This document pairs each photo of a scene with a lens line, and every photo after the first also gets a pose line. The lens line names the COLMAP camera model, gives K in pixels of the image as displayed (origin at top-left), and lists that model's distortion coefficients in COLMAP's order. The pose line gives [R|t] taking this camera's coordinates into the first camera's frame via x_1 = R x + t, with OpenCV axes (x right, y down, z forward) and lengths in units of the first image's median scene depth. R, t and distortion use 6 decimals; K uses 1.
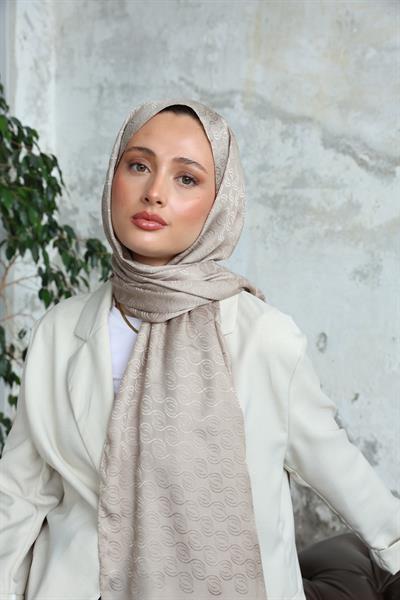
lens RADIAL K [[843.7, 0, 194.7], [0, 843.7, 300.0], [0, 0, 1]] dist [0.105890, 0.045909]
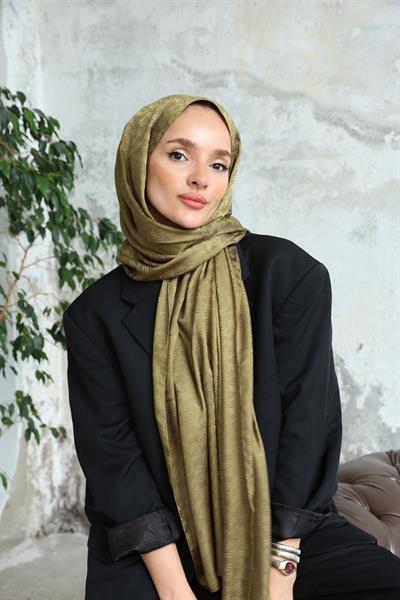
lens RADIAL K [[946.4, 0, 201.8], [0, 946.4, 307.1], [0, 0, 1]] dist [0.151918, 0.048751]
pose [[0.994956, -0.068347, 0.073419, -0.096593], [0.066796, 0.997493, 0.023369, 0.019342], [-0.074832, -0.018347, 0.997027, -0.203458]]
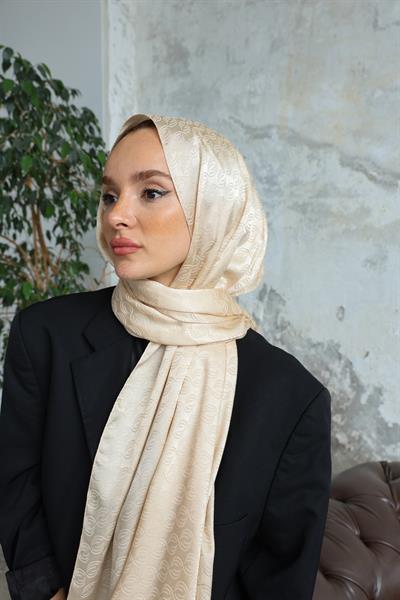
lens RADIAL K [[578.3, 0, 195.5], [0, 578.3, 307.3], [0, 0, 1]] dist [-0.019939, 0.076828]
pose [[0.997876, -0.015297, -0.063321, -0.020023], [0.019053, 0.998068, 0.059143, -0.017692], [0.062294, -0.060224, 0.996239, 0.075095]]
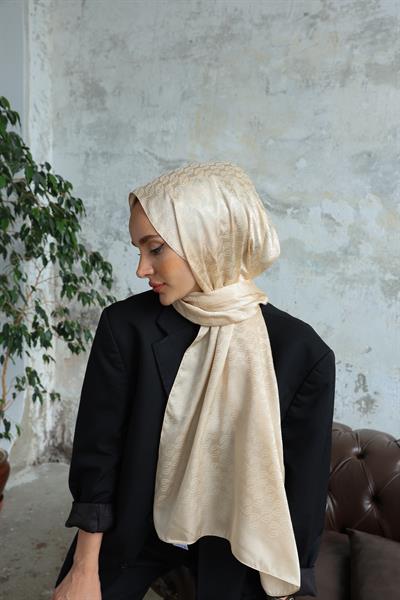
lens RADIAL K [[588.6, 0, 207.9], [0, 588.6, 303.4], [0, 0, 1]] dist [-0.024543, 0.106254]
pose [[0.975894, -0.023545, 0.216972, -0.160024], [0.020200, 0.999641, 0.017622, 0.007097], [-0.217309, -0.012815, 0.976019, -0.103583]]
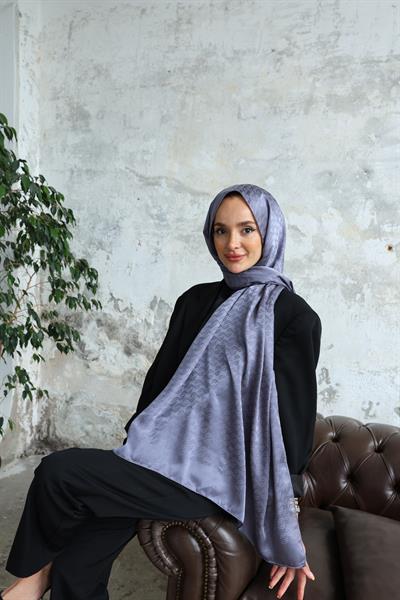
lens RADIAL K [[518.9, 0, 206.2], [0, 518.9, 302.9], [0, 0, 1]] dist [-0.065066, 0.111901]
pose [[0.953863, -0.023292, 0.299338, -0.200781], [0.023894, 0.999713, 0.001650, 0.019185], [-0.299291, 0.005579, 0.954146, -0.060631]]
